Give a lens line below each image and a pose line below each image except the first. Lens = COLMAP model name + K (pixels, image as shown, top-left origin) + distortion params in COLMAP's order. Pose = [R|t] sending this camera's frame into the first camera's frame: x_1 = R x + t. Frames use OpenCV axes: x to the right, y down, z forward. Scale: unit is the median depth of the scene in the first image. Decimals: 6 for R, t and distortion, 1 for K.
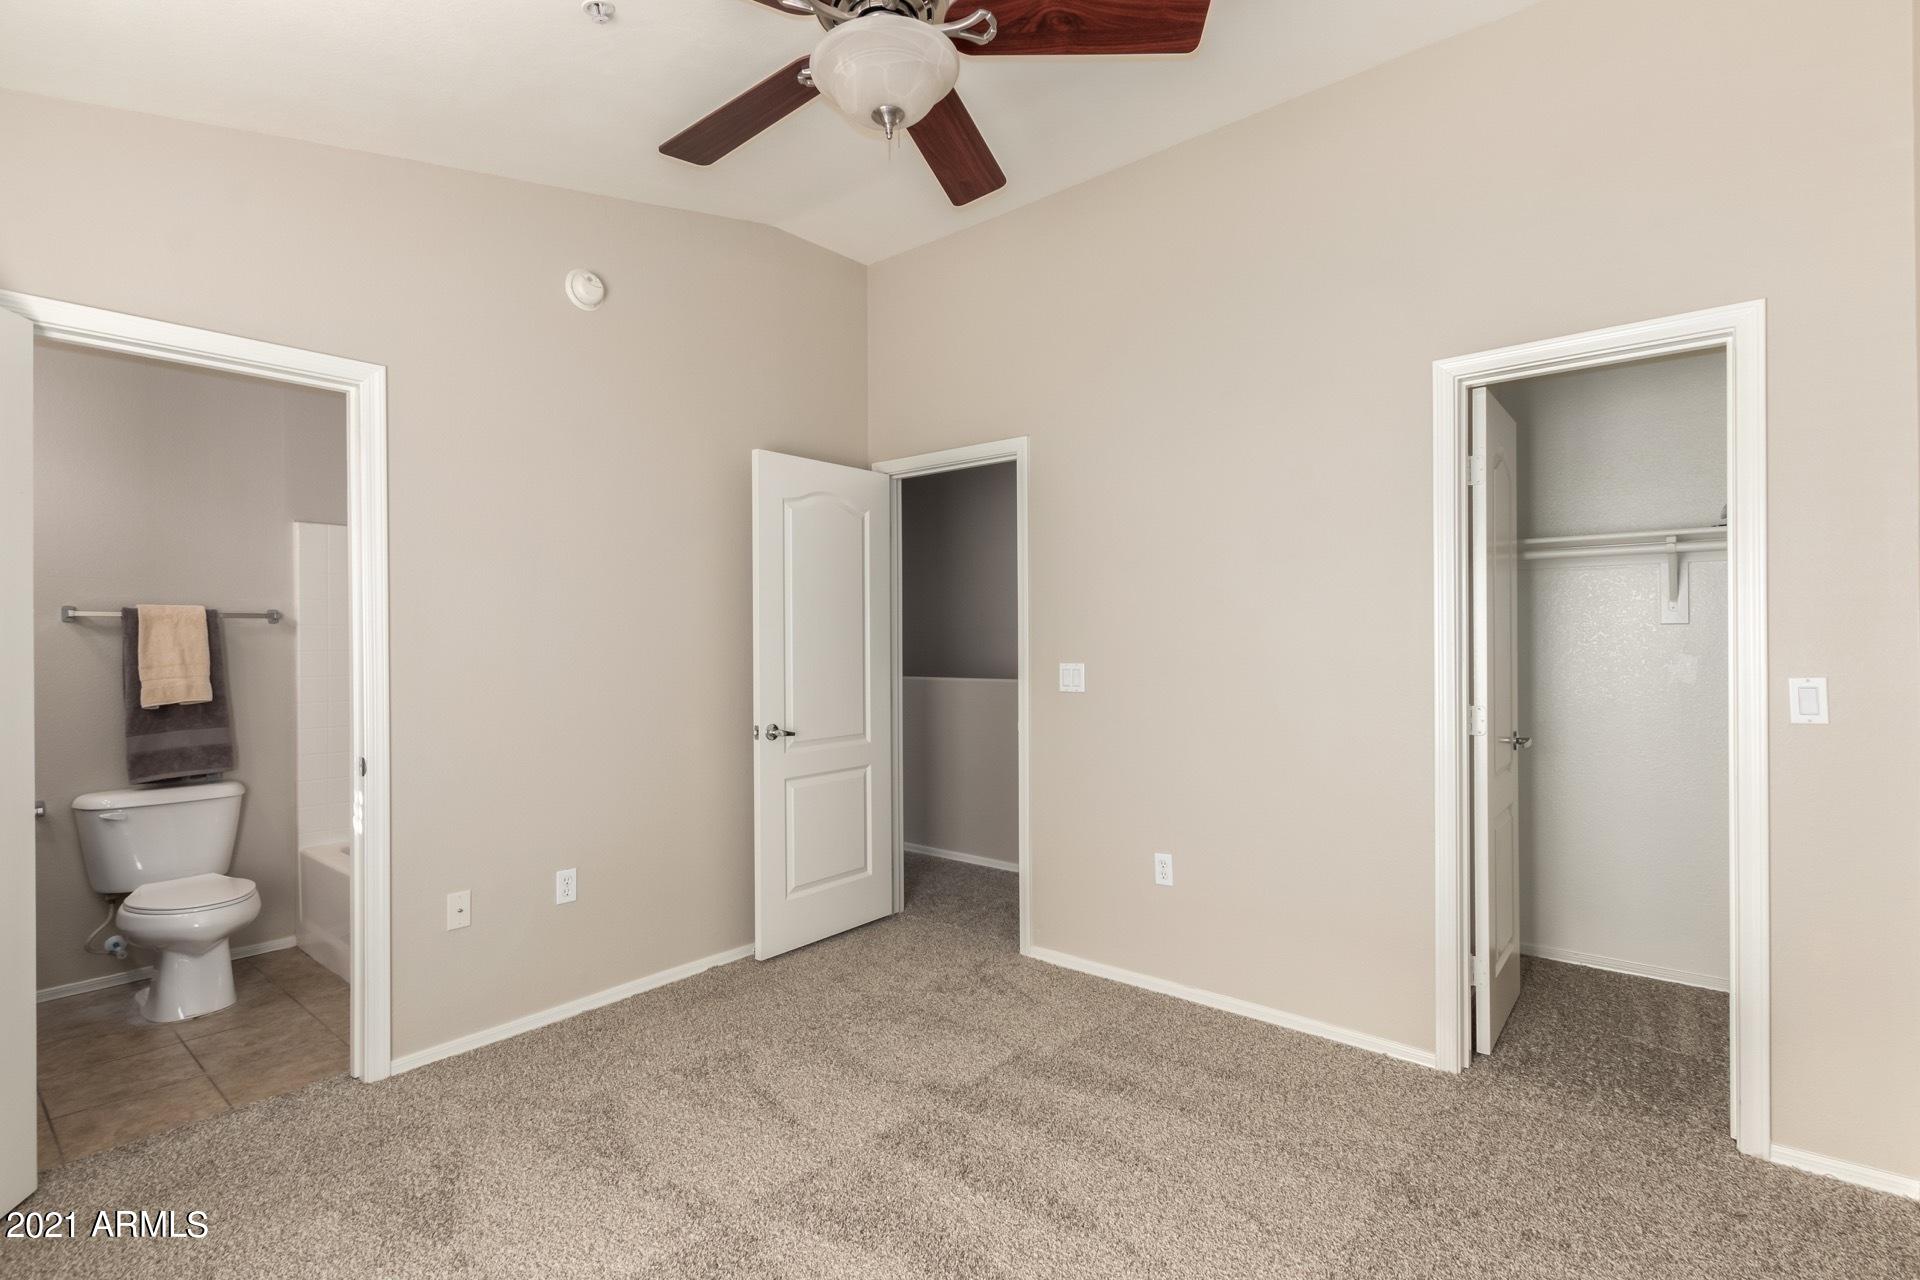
lens RADIAL K [[887.6, 0, 950.6], [0, 887.6, 642.9], [0, 0, 1]] dist [0.002231, -0.000781]
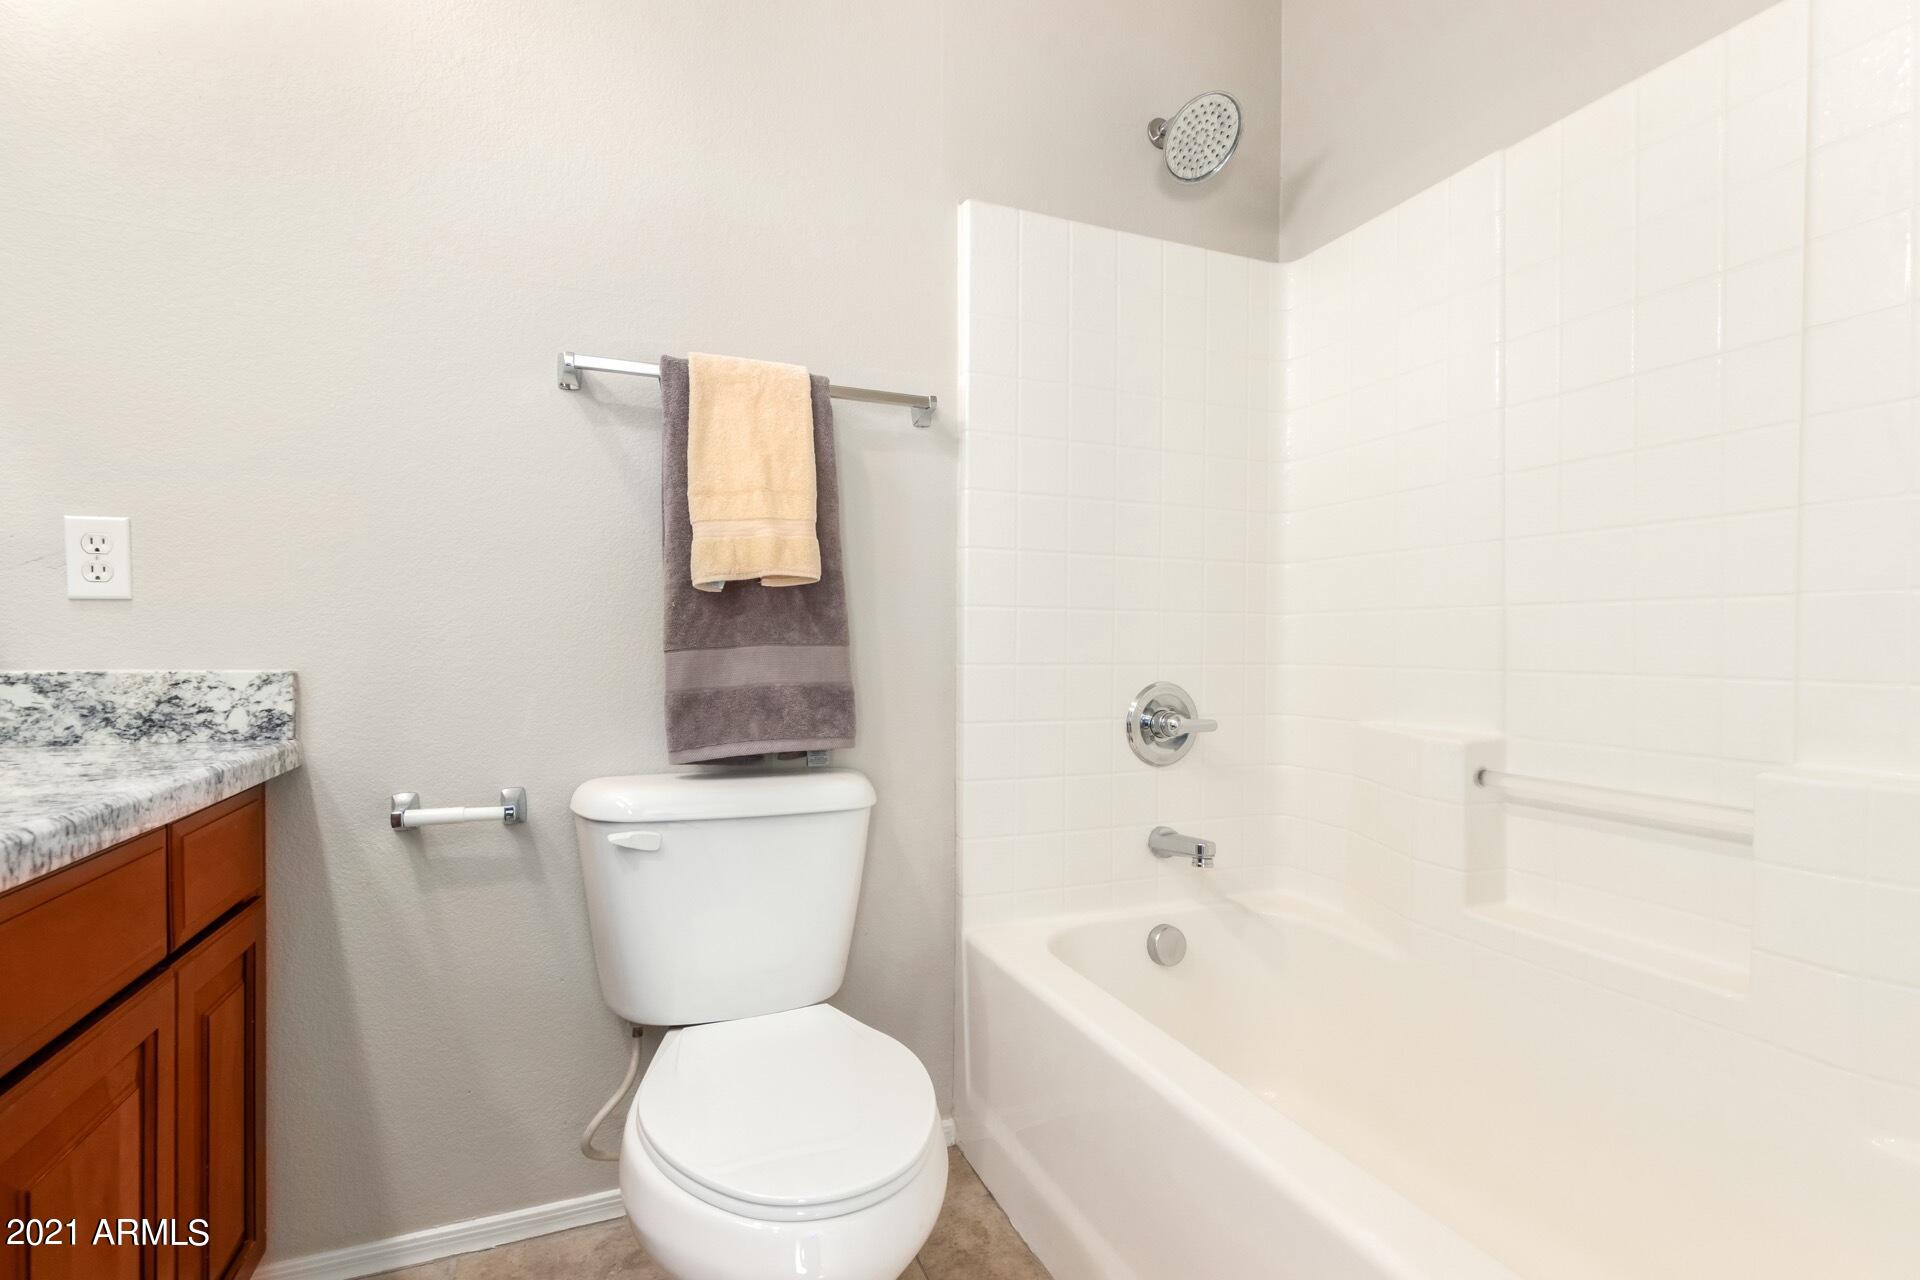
lens RADIAL K [[887.6, 0, 957.0], [0, 887.6, 646.7], [0, 0, 1]] dist [0.002231, -0.000781]
pose [[0.889895, 0.008441, -0.456088, -0.589153], [-0.009751, 0.999952, -0.000521, 0.098528], [0.456061, 0.004911, 0.889935, 0.663467]]
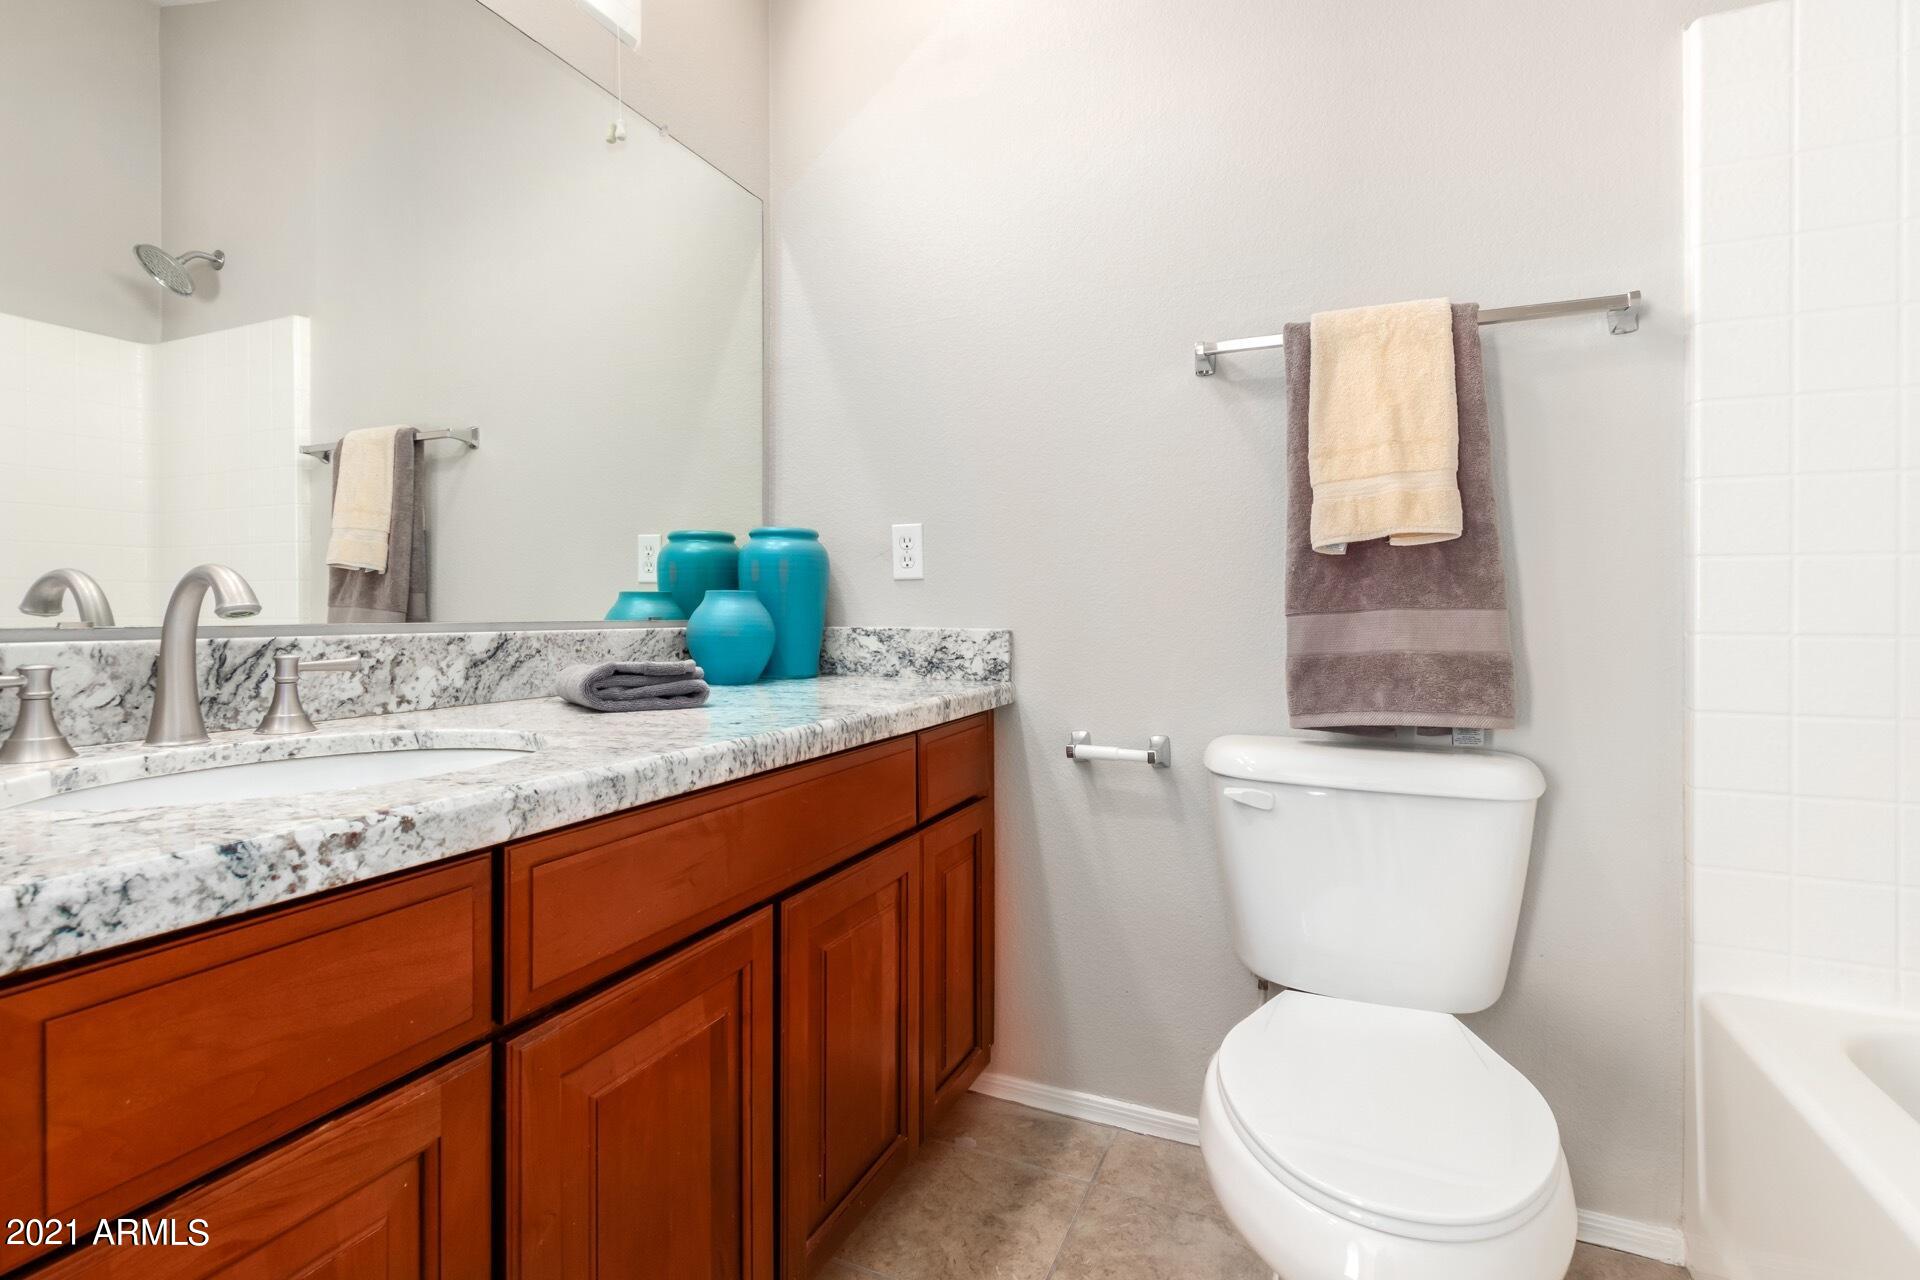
lens RADIAL K [[887.6, 0, 961.2], [0, 887.6, 605.2], [0, 0, 1]] dist [0.002231, -0.000781]
pose [[0.287349, 0.000613, -0.957826, -0.541879], [-0.005719, 0.999983, -0.001076, 0.098189], [0.957809, 0.005787, 0.287348, 0.702258]]
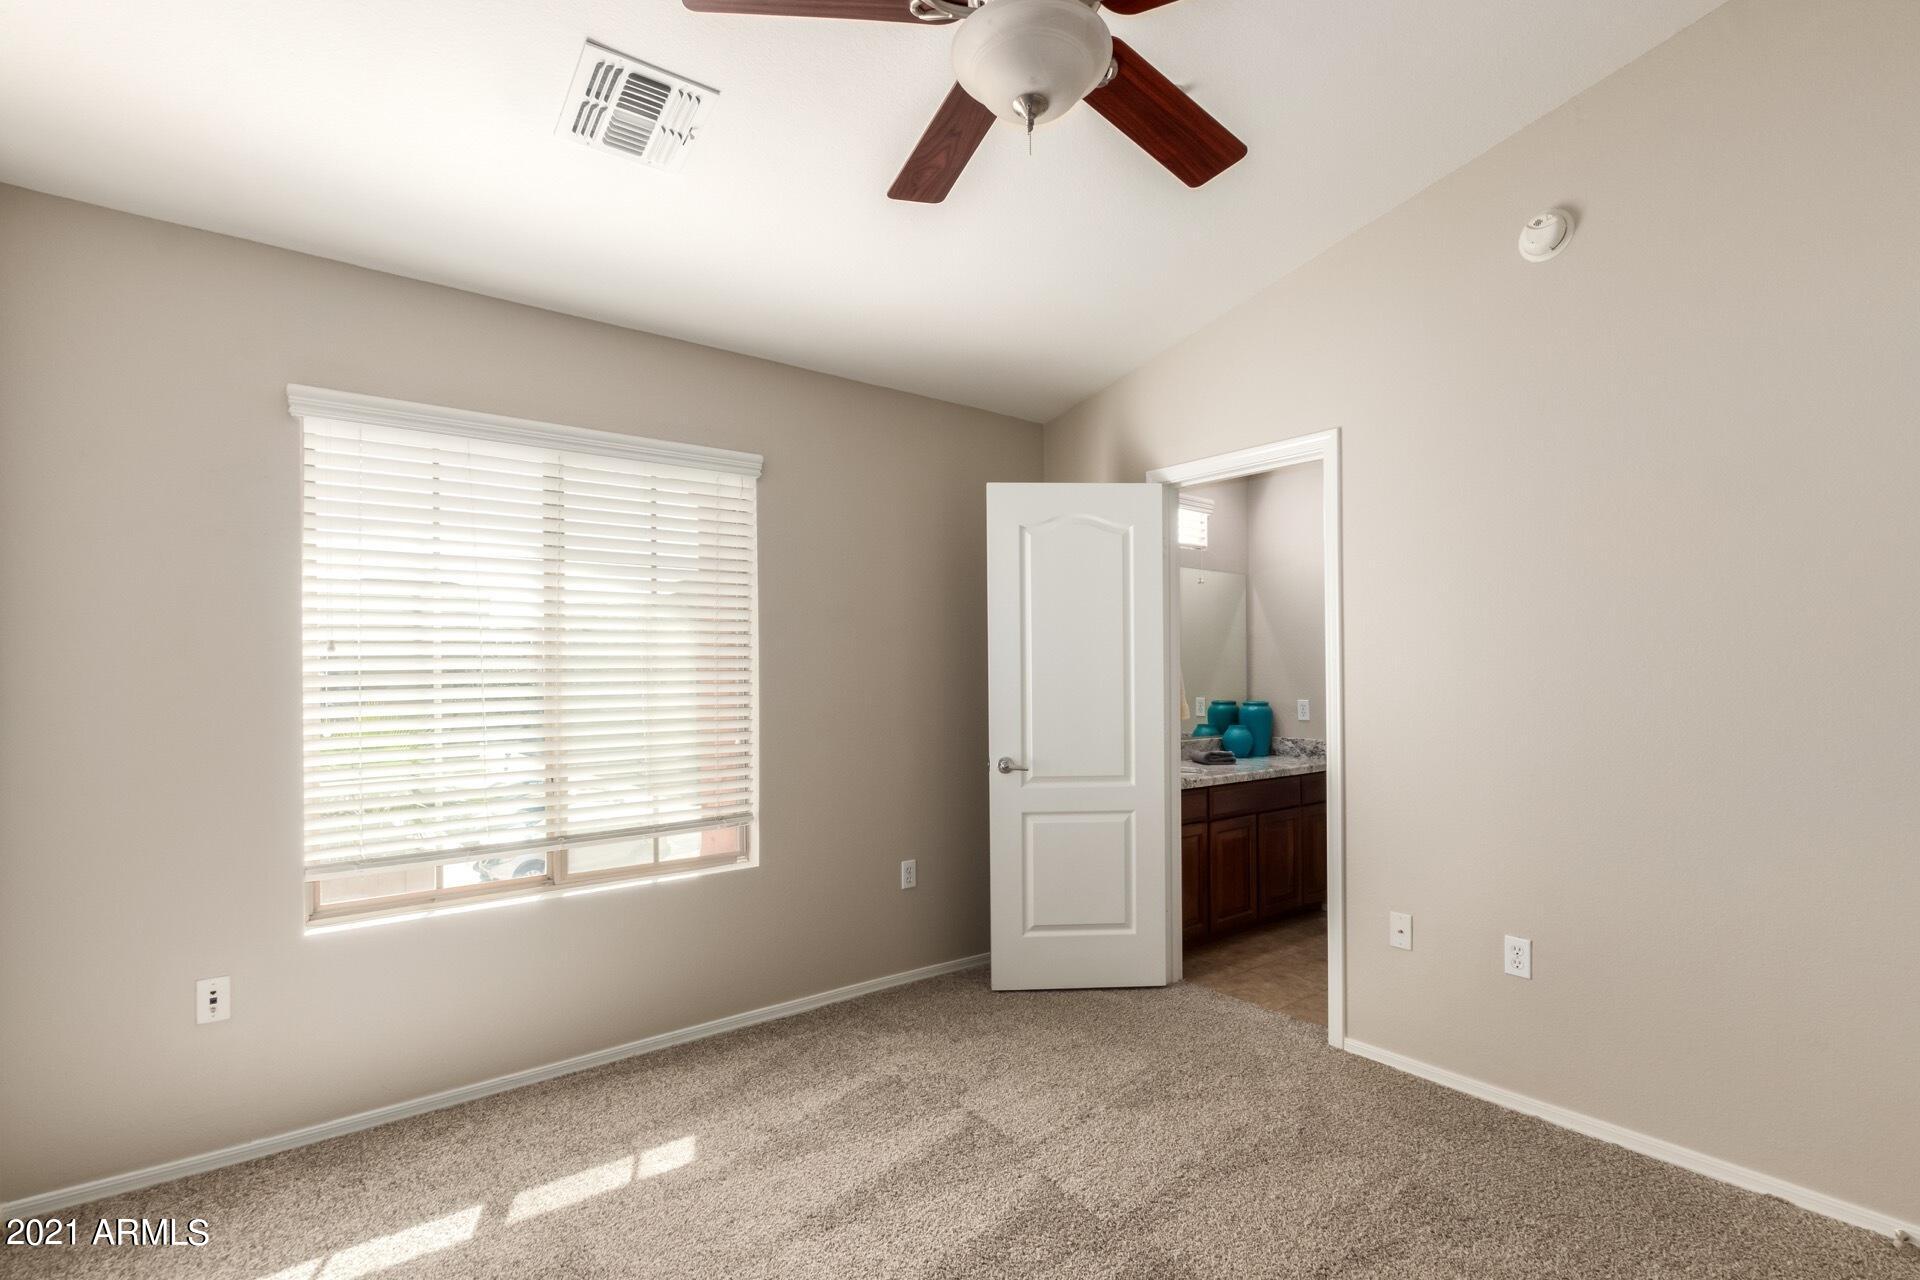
lens RADIAL K [[887.6, 0, 937.2], [0, 887.6, 680.0], [0, 0, 1]] dist [0.002231, -0.000781]
pose [[-0.225012, 0.013804, -0.974258, 0.456852], [0.001814, 0.999904, 0.013749, -0.003441], [0.974354, 0.001326, -0.225016, 0.571794]]
